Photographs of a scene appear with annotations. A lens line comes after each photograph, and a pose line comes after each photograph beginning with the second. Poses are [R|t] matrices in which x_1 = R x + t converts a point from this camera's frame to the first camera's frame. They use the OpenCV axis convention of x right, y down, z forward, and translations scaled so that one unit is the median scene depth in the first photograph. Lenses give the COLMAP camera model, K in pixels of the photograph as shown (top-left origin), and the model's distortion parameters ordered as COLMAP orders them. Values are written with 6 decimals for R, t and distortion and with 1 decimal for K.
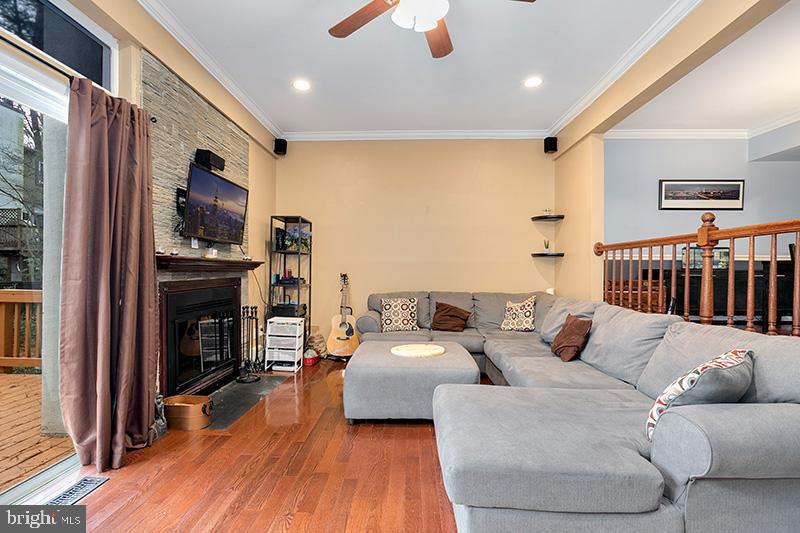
lens RADIAL K [[363.4, 0, 399.8], [0, 363.4, 270.3], [0, 0, 1]] dist [-0.012728, 0.005813]
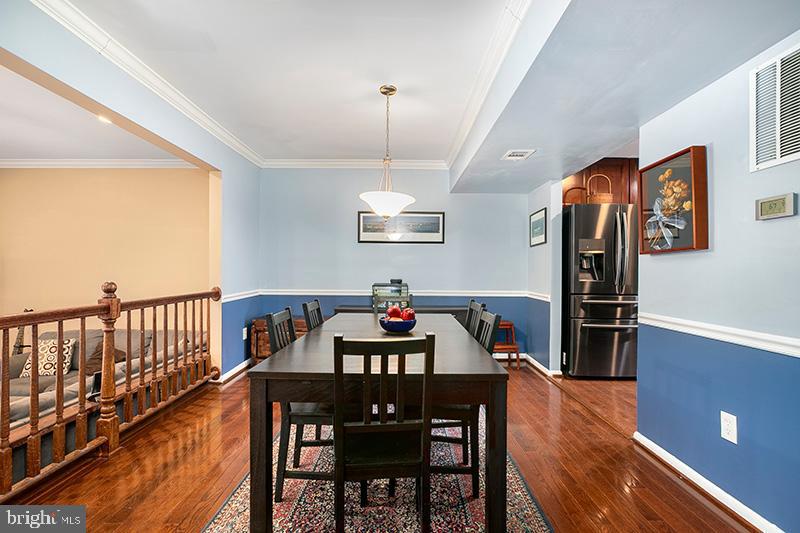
lens RADIAL K [[363.4, 0, 402.0], [0, 363.4, 267.2], [0, 0, 1]] dist [-0.012728, 0.005813]
pose [[0.999210, -0.002350, 0.039684, 0.890862], [0.002499, 0.999990, -0.003716, -0.111357], [-0.039675, 0.003812, 0.999205, 0.044370]]
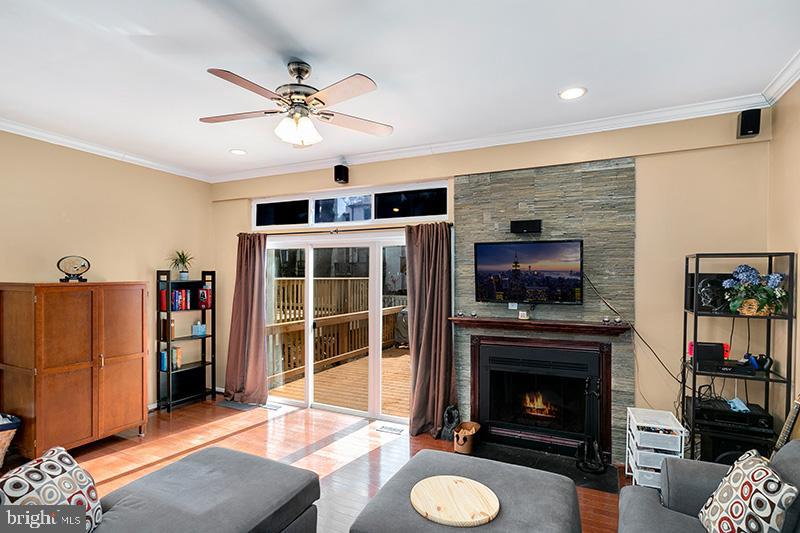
lens RADIAL K [[409.8, 0, 401.2], [0, 409.8, 269.7], [0, 0, 1]] dist [-0.004271, -0.000358]
pose [[-0.395843, -0.010227, -0.918261, 0.539643], [0.003412, 0.999915, -0.012608, -0.121753], [0.918312, -0.008124, -0.395775, 0.853669]]
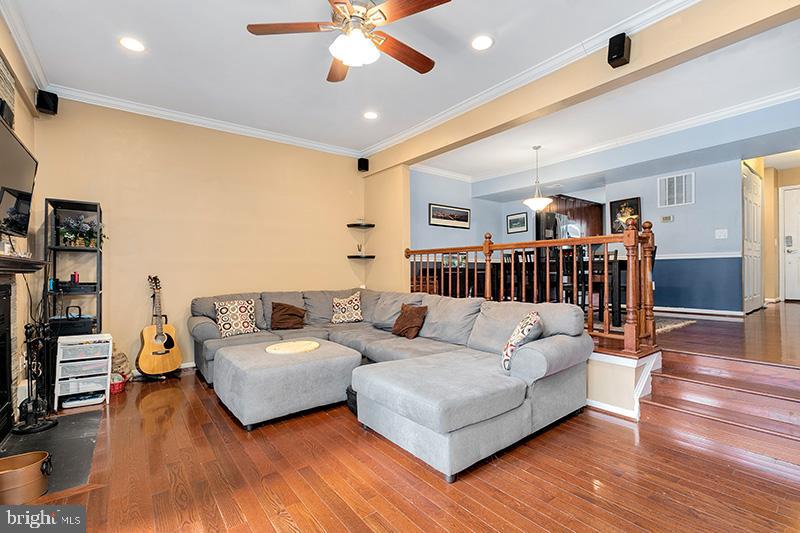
lens RADIAL K [[363.4, 0, 401.4], [0, 363.4, 268.5], [0, 0, 1]] dist [-0.012728, 0.005813]
pose [[0.774427, -0.006551, 0.632630, -0.269721], [0.008921, 0.999960, -0.000566, -0.002432], [-0.632601, 0.006082, 0.774454, -0.004492]]
